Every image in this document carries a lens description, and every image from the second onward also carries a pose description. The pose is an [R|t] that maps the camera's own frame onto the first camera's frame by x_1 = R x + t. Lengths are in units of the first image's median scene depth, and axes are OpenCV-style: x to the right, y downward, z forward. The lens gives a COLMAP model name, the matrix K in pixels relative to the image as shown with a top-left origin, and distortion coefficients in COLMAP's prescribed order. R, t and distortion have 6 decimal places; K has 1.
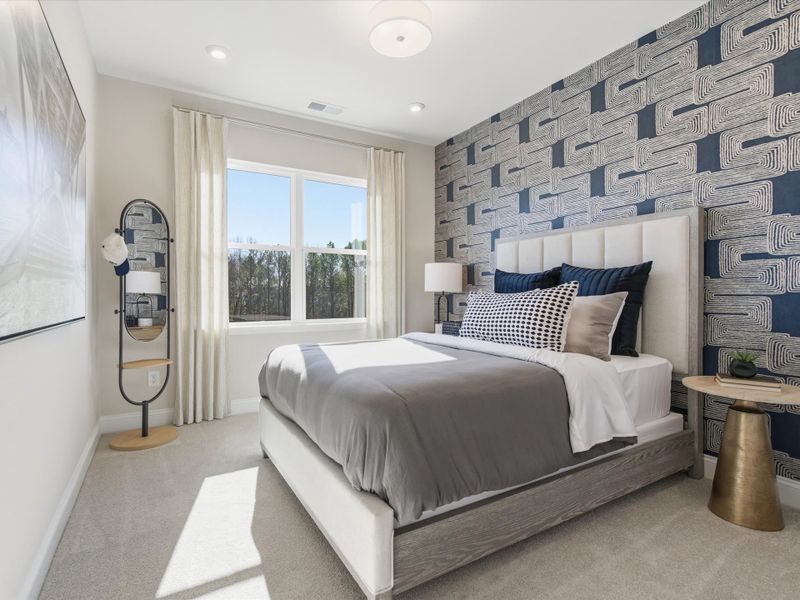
lens RADIAL K [[412.3, 0, 405.9], [0, 412.3, 296.9], [0, 0, 1]] dist [0.010935, -0.004192]
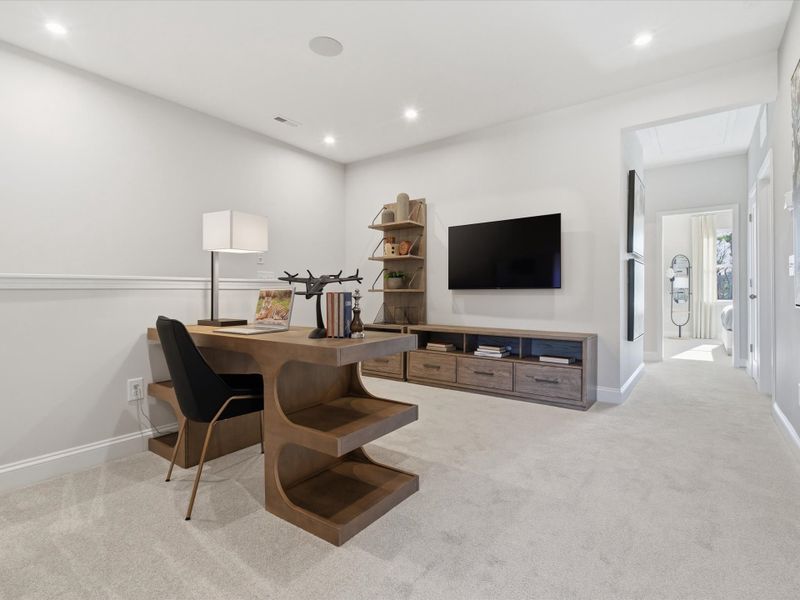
lens RADIAL K [[412.3, 0, 395.9], [0, 412.3, 296.2], [0, 0, 1]] dist [0.010935, -0.004192]
pose [[0.380745, 0.002469, -0.924677, 1.086132], [0.002289, 0.999991, 0.003613, 0.031728], [0.924677, -0.003493, 0.380736, -1.632739]]
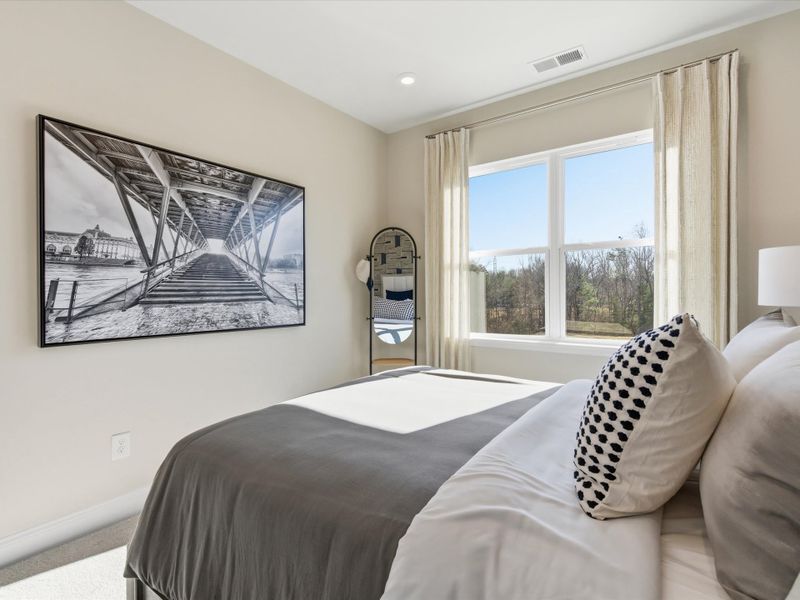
lens RADIAL K [[412.3, 0, 400.4], [0, 412.3, 298.4], [0, 0, 1]] dist [0.010935, -0.004192]
pose [[0.389737, 0.012133, -0.920846, 0.433755], [0.008017, 0.999831, 0.016567, -0.038965], [0.920891, -0.013839, 0.389574, 0.470474]]
